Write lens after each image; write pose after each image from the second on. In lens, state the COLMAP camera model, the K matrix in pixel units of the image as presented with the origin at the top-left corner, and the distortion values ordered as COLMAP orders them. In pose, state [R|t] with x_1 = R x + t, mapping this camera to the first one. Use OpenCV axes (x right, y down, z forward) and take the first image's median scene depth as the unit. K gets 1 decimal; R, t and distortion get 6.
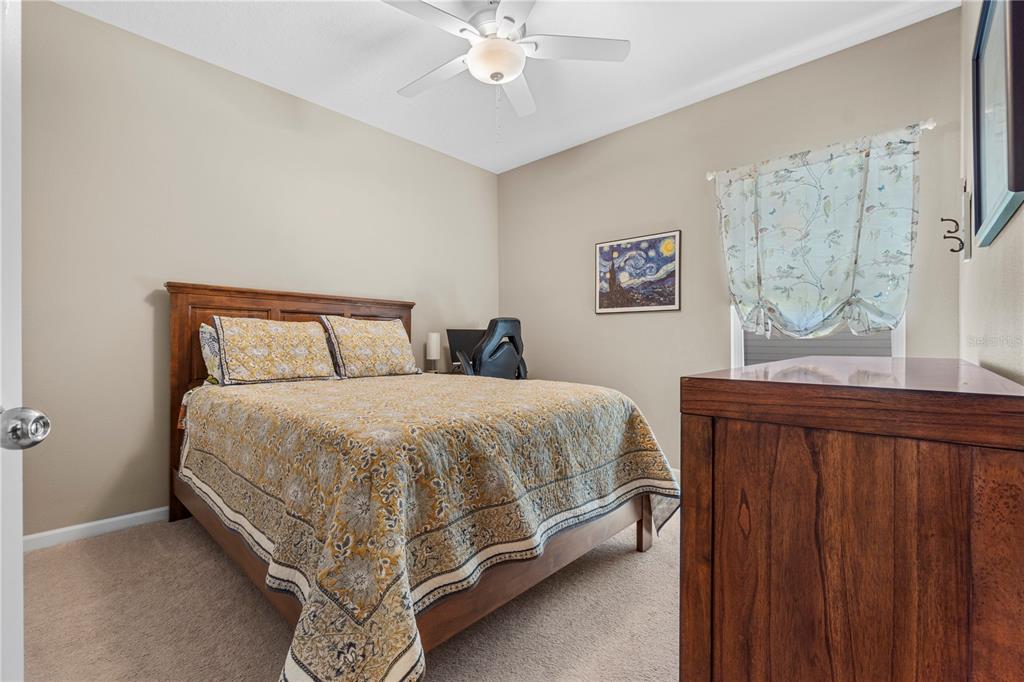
lens RADIAL K [[441.8, 0, 508.0], [0, 441.8, 339.8], [0, 0, 1]] dist [-0.001979, -0.000277]
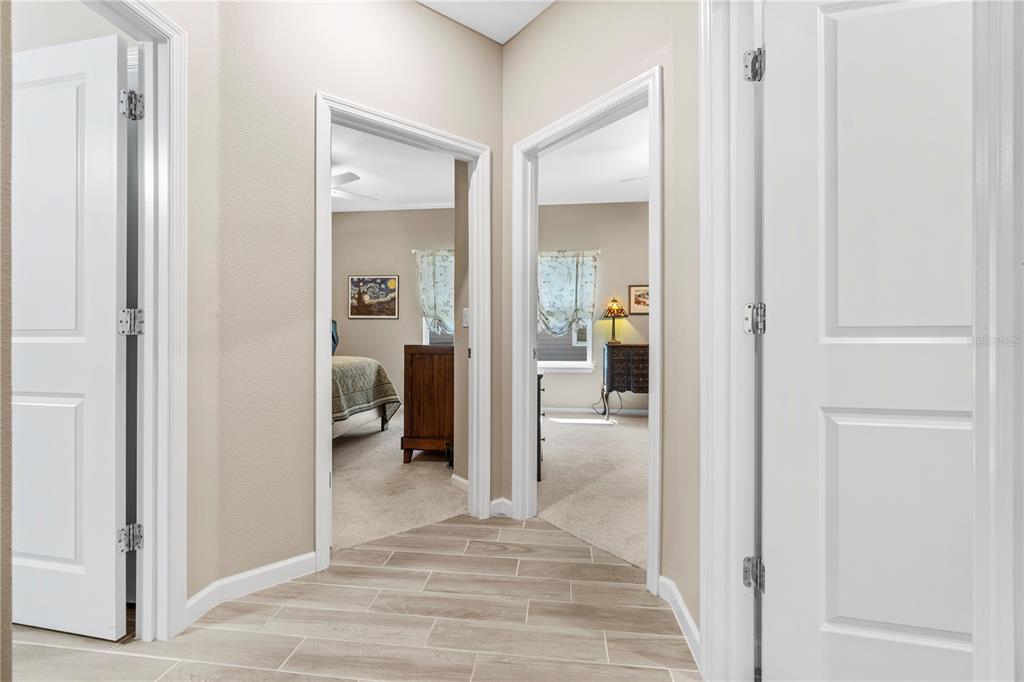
lens RADIAL K [[441.8, 0, 508.0], [0, 441.8, 339.8], [0, 0, 1]] dist [-0.001979, -0.000277]
pose [[0.805138, -0.000944, 0.593086, -0.336668], [-0.006722, 0.999920, 0.010716, -0.001520], [-0.593049, -0.012615, 0.805068, -0.762178]]
